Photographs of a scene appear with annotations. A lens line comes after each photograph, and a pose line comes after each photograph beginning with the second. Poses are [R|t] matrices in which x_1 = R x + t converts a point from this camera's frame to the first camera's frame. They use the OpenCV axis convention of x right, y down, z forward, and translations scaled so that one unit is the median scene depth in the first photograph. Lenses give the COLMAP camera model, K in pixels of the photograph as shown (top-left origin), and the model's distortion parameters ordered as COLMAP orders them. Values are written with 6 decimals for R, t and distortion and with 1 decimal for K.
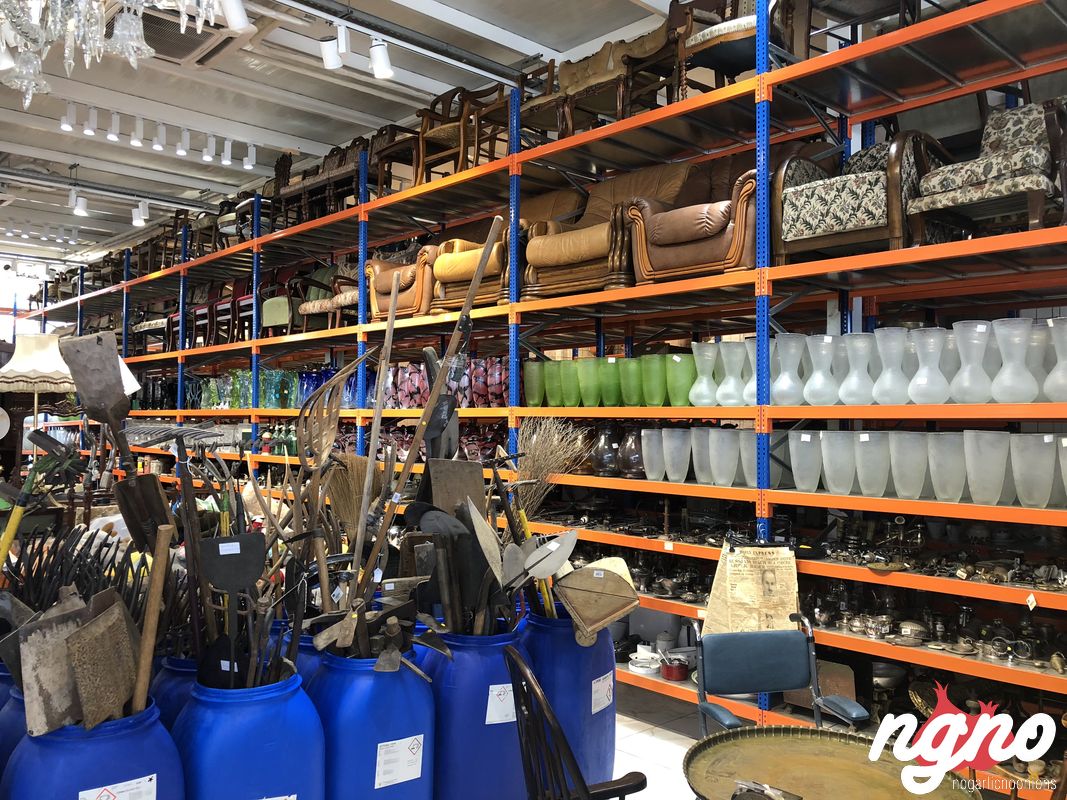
lens RADIAL K [[876.7, 0, 540.1], [0, 876.7, 398.7], [0, 0, 1]] dist [0.037572, -0.041317]
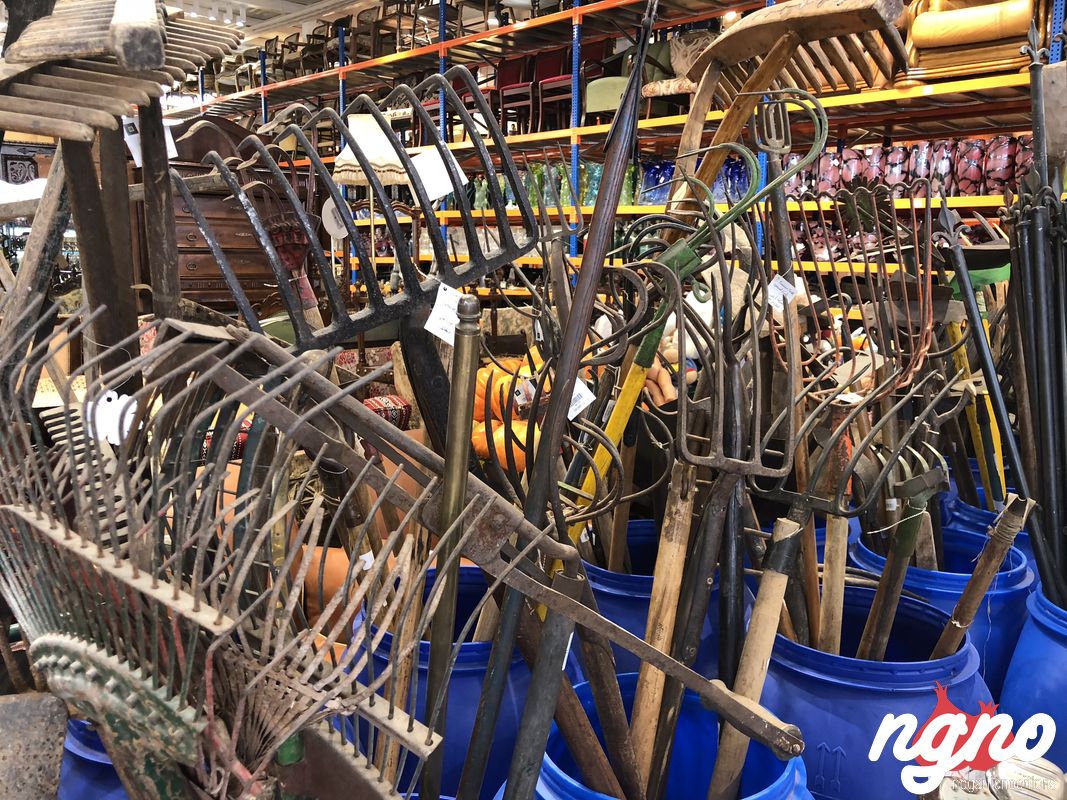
lens RADIAL K [[876.7, 0, 533.2], [0, 876.7, 403.1], [0, 0, 1]] dist [0.037572, -0.041317]
pose [[0.999344, 0.024335, 0.026835, -0.654441], [-0.028755, 0.983422, 0.179037, 0.084618], [-0.022033, -0.179691, 0.983476, 0.122088]]
